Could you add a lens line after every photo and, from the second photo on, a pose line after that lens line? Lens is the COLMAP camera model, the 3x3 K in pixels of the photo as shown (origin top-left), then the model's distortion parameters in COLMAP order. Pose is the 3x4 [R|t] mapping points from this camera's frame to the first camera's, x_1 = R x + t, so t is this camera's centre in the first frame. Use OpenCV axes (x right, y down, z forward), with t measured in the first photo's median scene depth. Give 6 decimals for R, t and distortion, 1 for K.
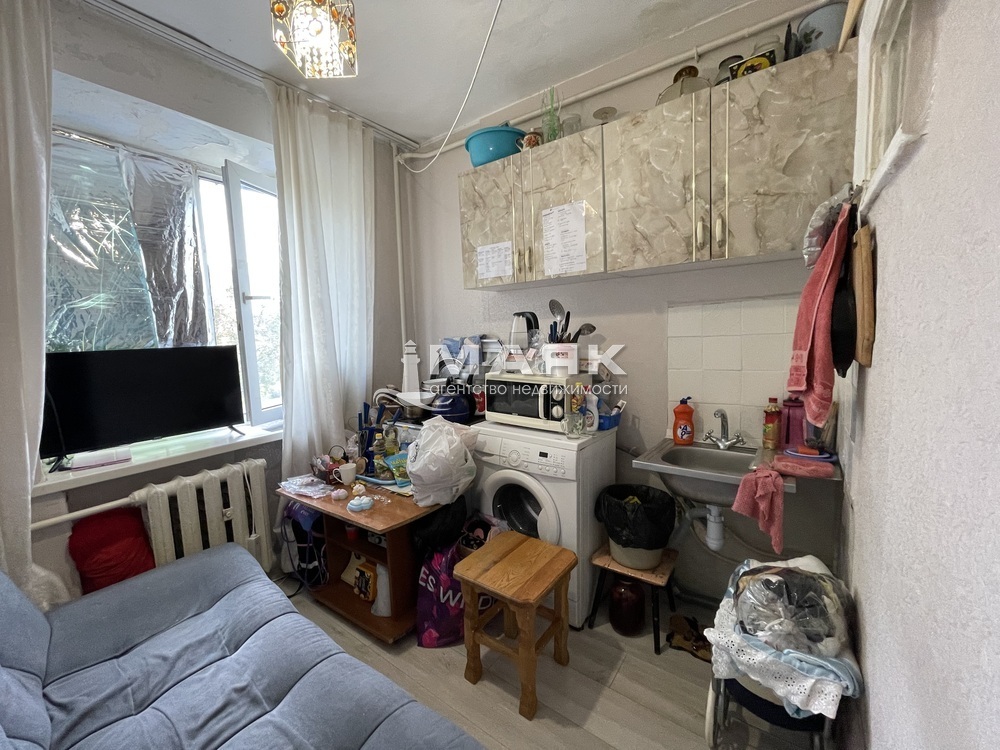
lens RADIAL K [[402.9, 0, 503.3], [0, 402.9, 371.1], [0, 0, 1]] dist [-0.003852, 0.000357]
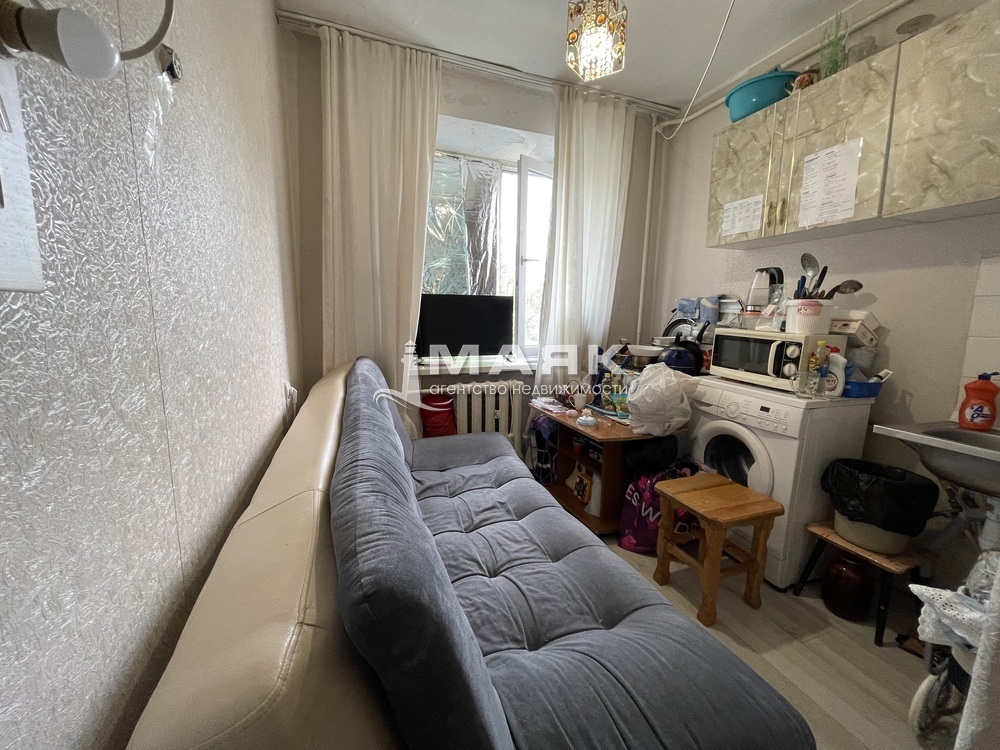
lens RADIAL K [[402.9, 0, 501.9], [0, 402.9, 372.9], [0, 0, 1]] dist [-0.003852, 0.000357]
pose [[0.831439, 0.128795, -0.540482, 0.081859], [-0.096606, 0.991456, 0.087648, 0.090619], [0.547152, -0.020660, 0.836778, -0.187892]]
